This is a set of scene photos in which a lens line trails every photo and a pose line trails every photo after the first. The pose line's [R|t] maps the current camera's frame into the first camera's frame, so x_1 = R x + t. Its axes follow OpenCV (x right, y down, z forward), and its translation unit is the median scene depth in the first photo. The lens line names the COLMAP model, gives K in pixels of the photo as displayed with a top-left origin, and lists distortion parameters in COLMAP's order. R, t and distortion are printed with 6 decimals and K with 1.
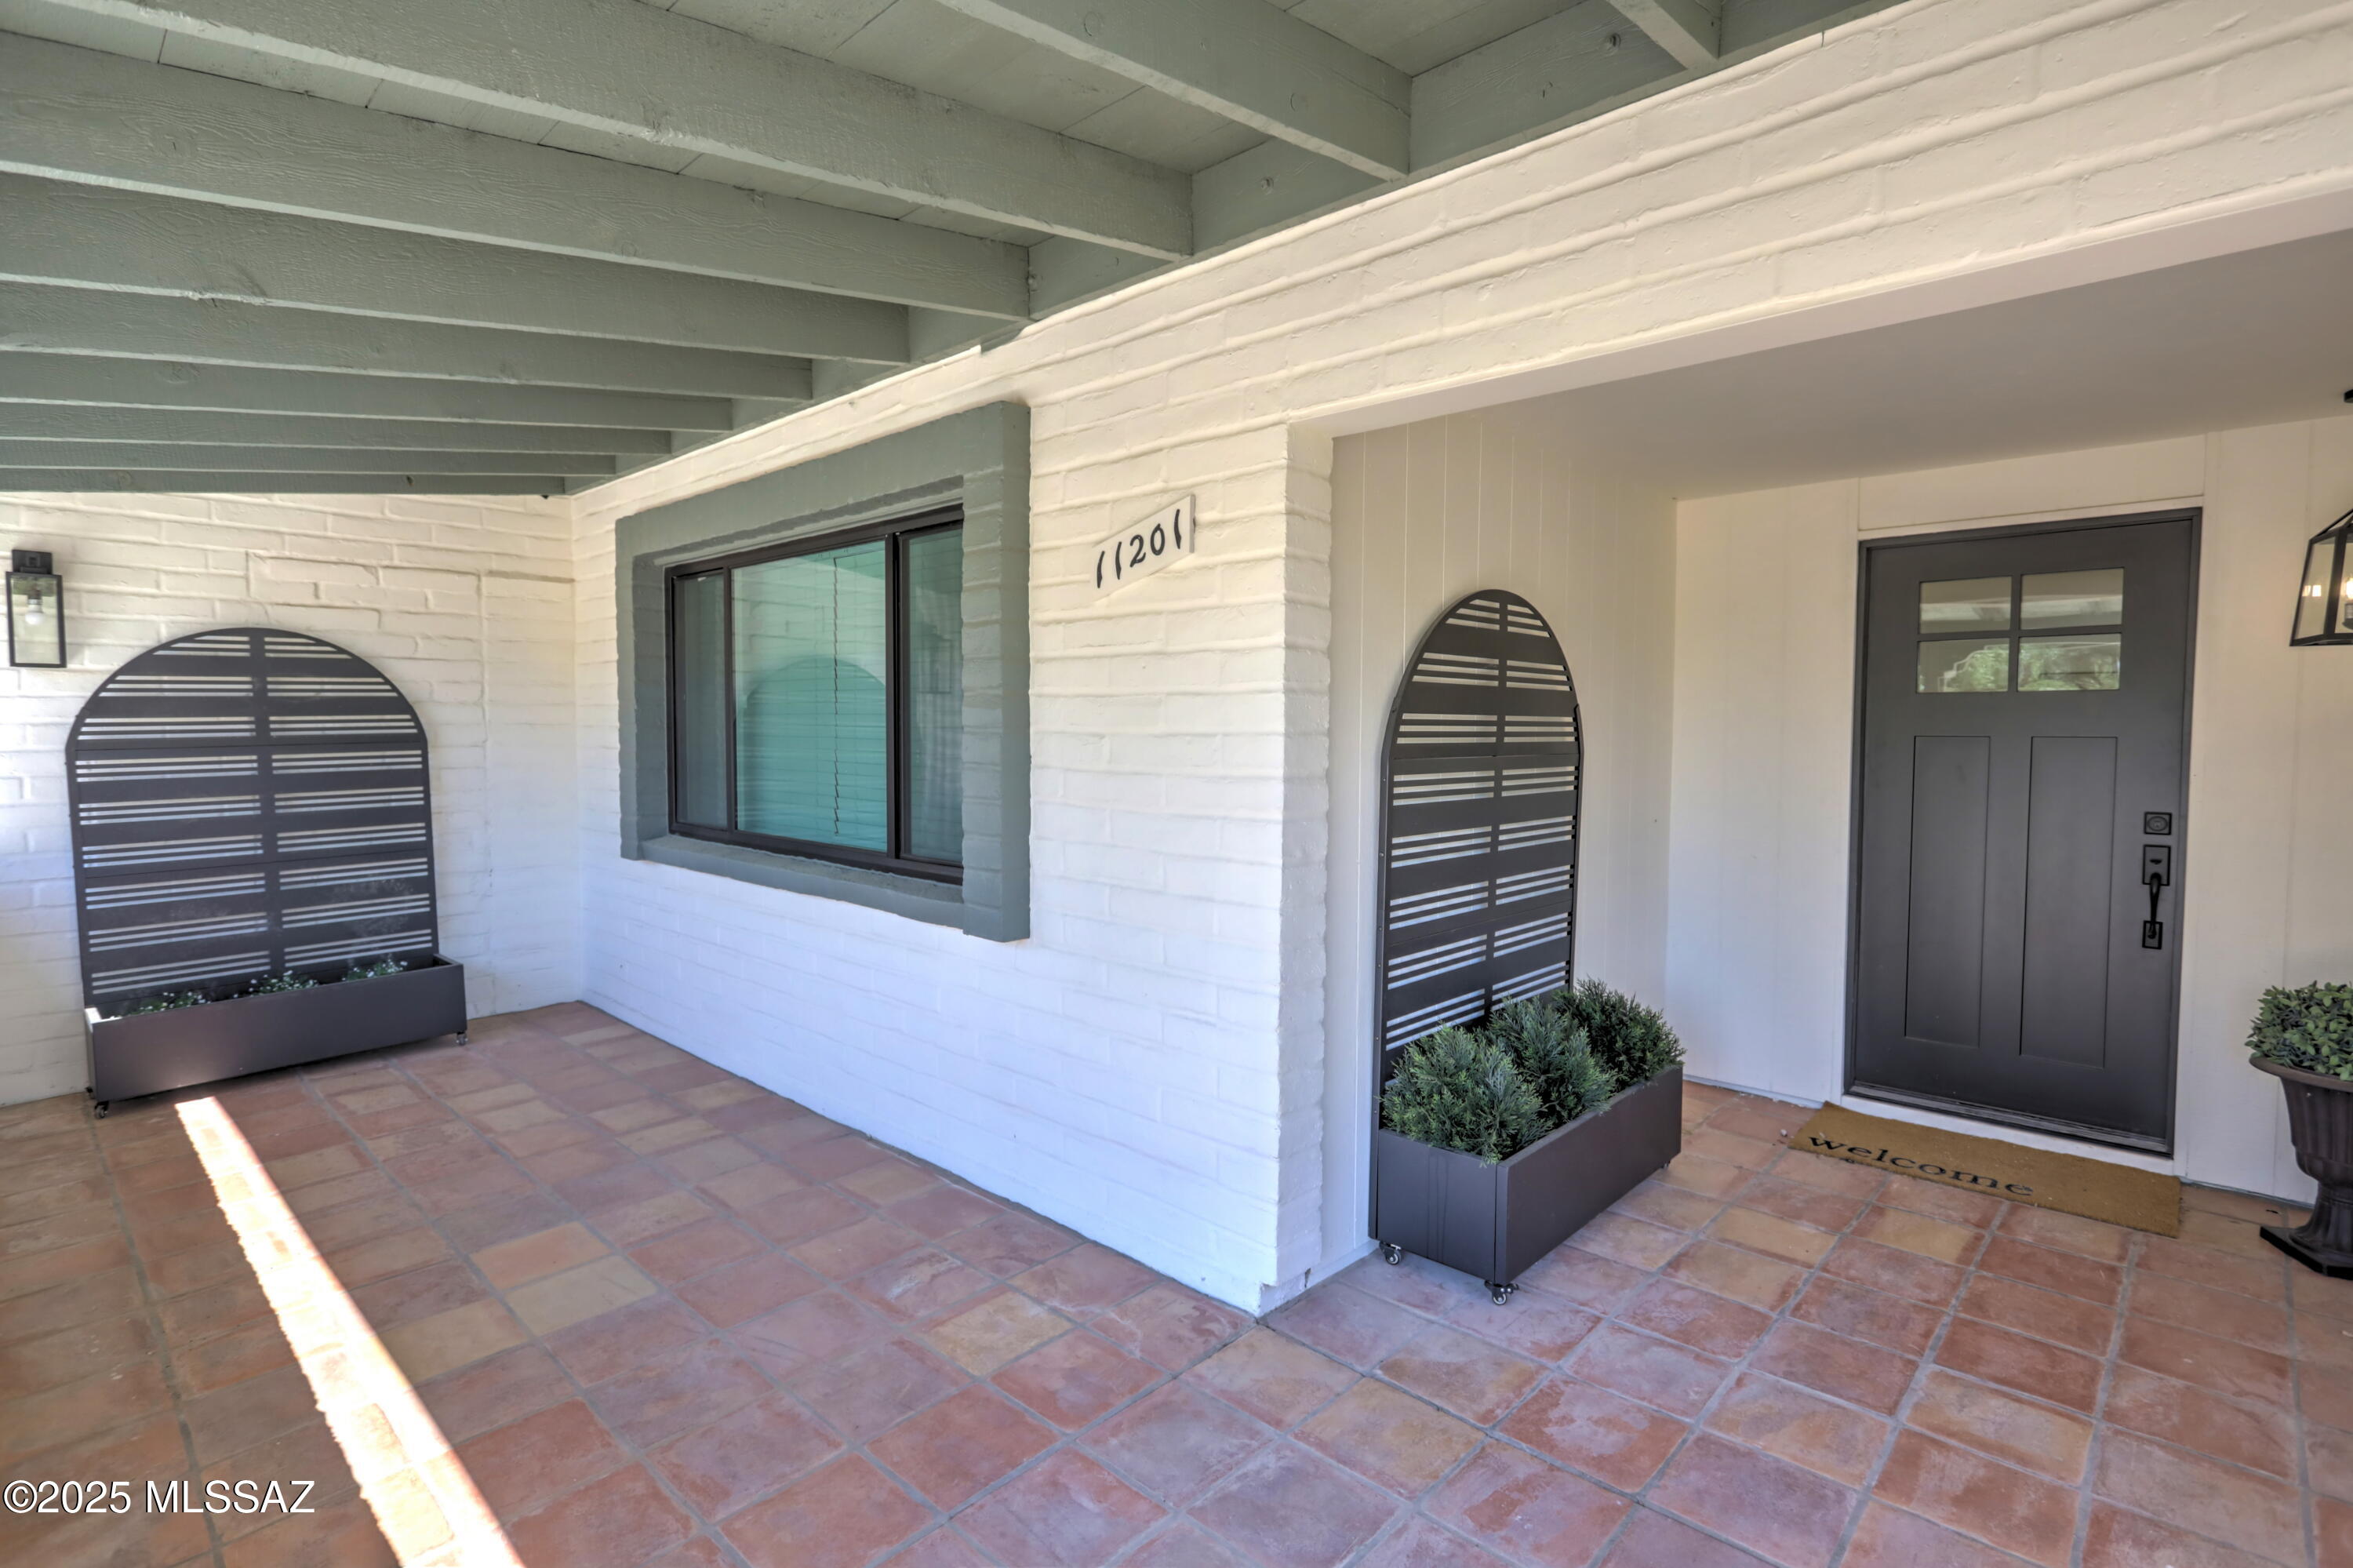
lens RADIAL K [[1147.1, 0, 1175.9], [0, 1147.1, 778.1], [0, 0, 1]] dist [-0.003957, -0.000328]
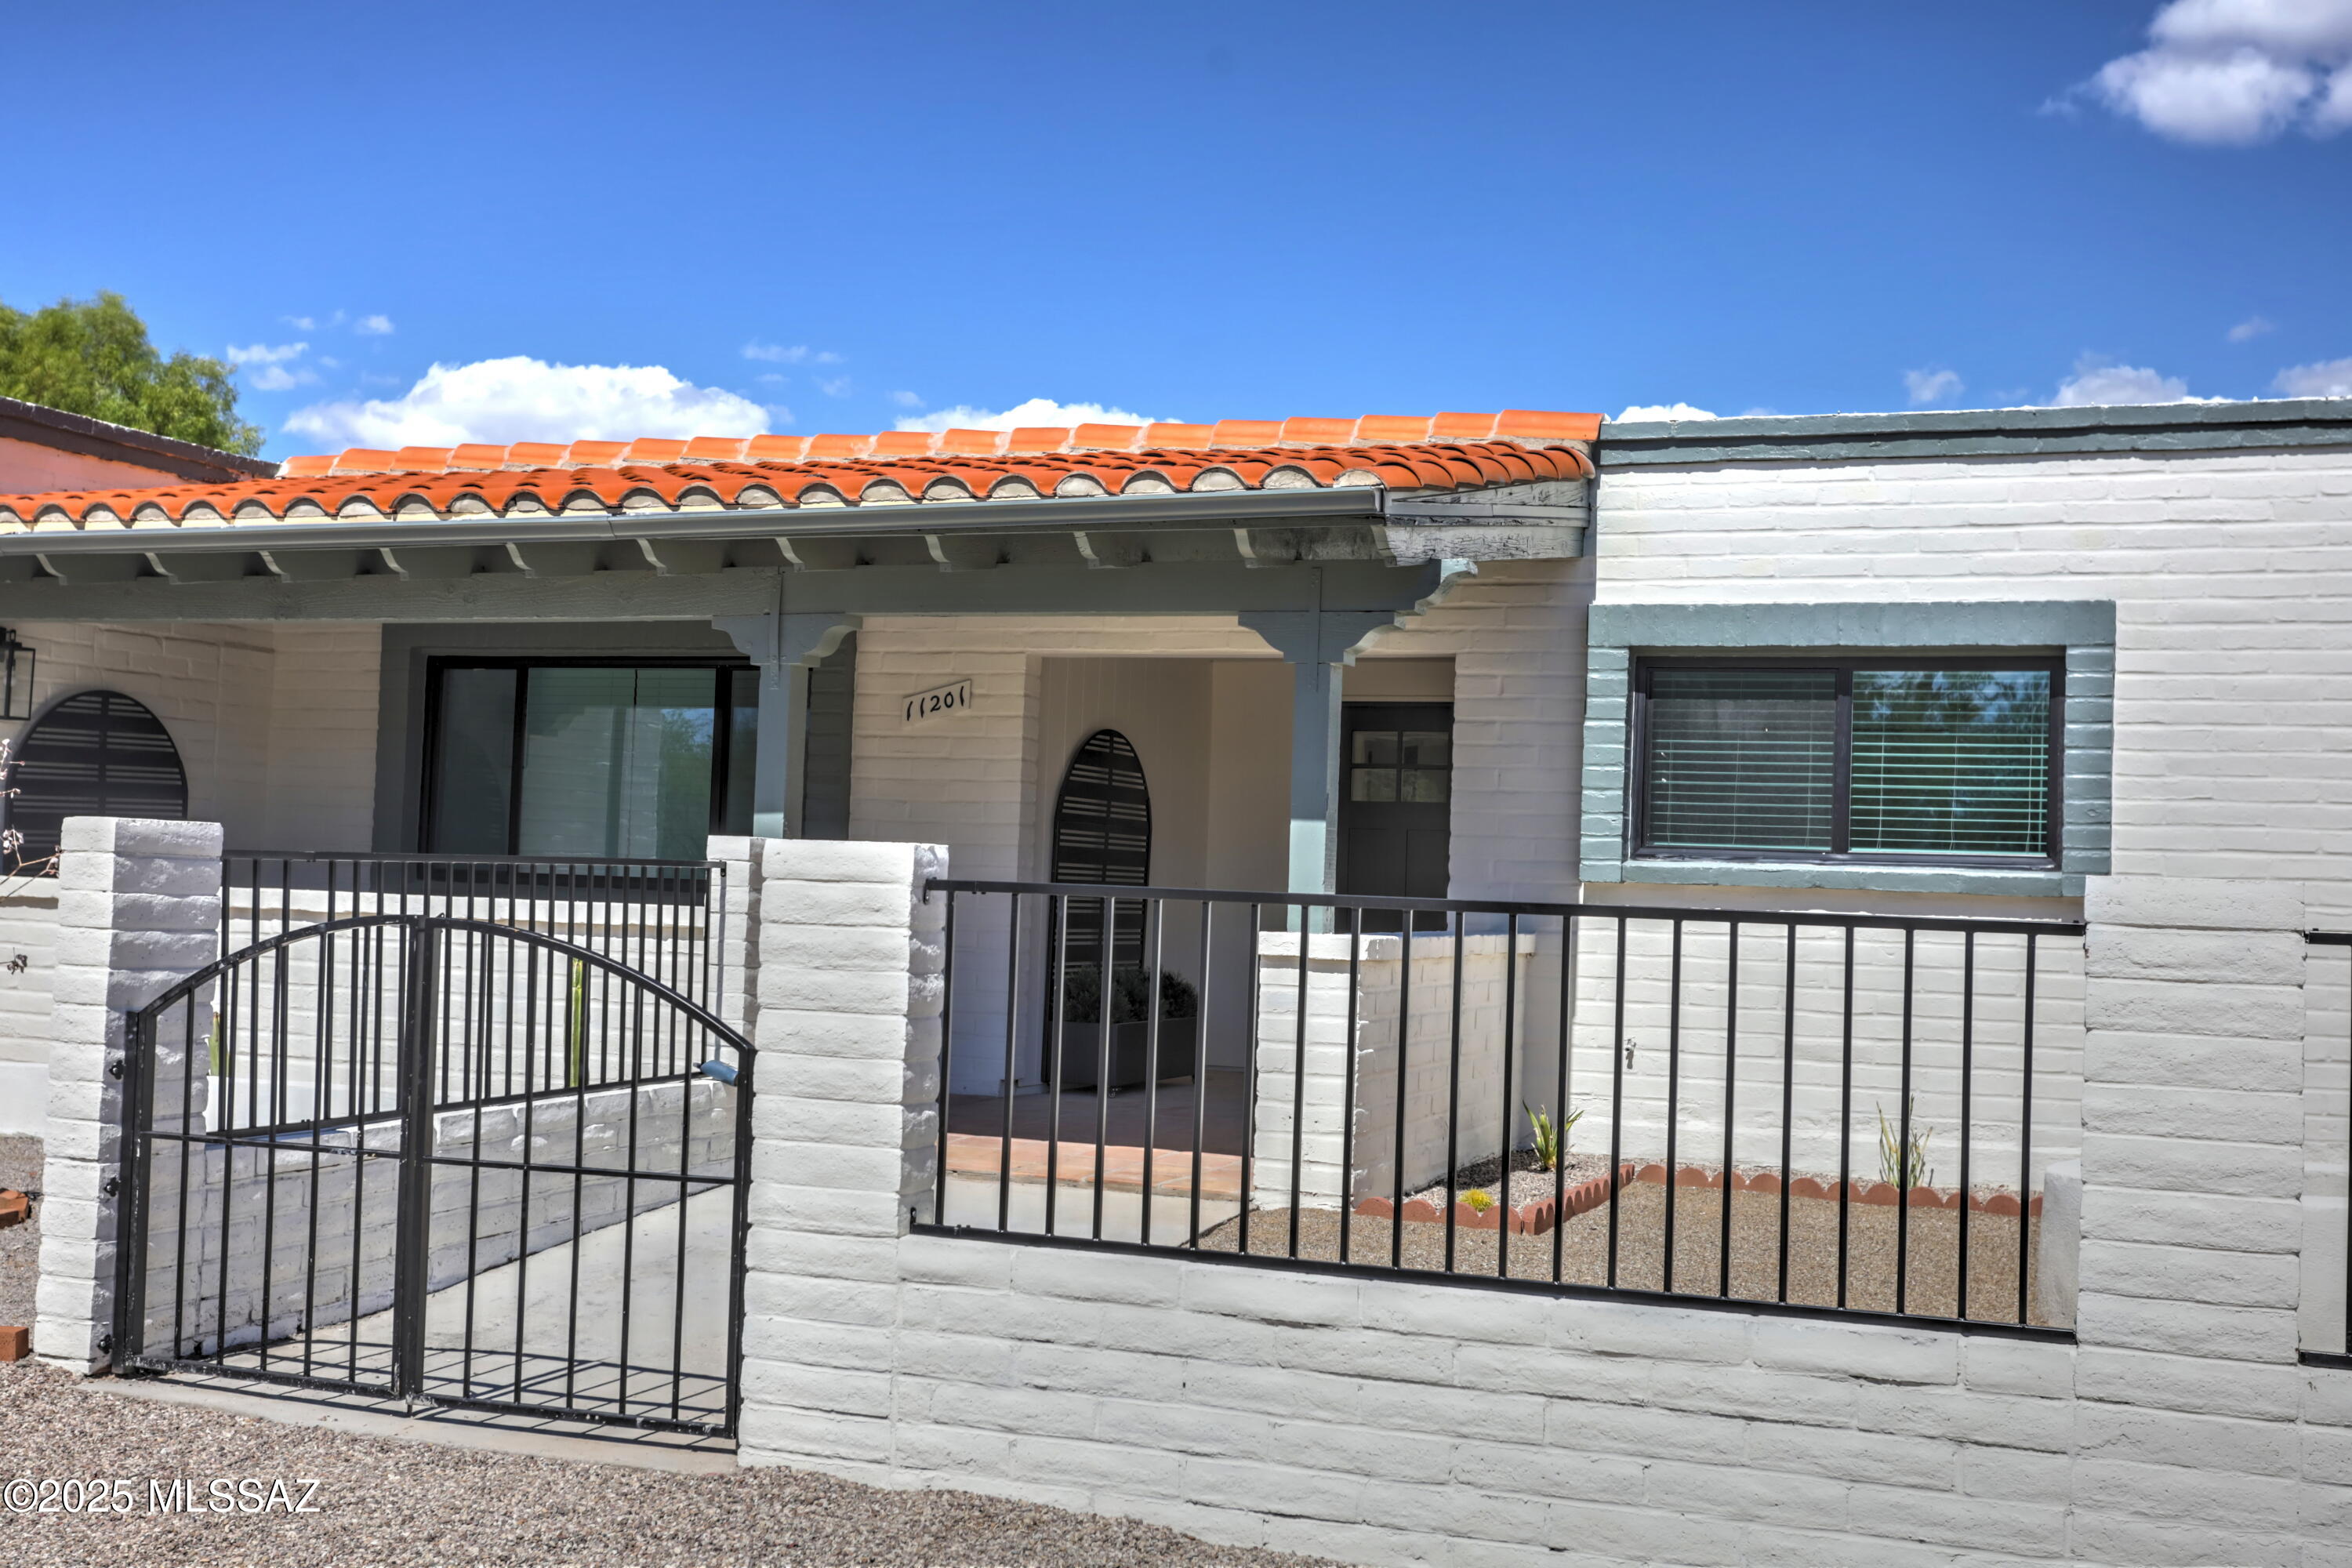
lens RADIAL K [[2705.4, 0, 1175.5], [0, 2705.4, 787.5], [0, 0, 1]] dist [0.000312, 0.000000]
pose [[0.926740, 0.041935, 0.373356, -1.299268], [-0.013831, 0.996886, -0.077637, 0.273652], [-0.375449, 0.066785, 0.924434, -3.191960]]
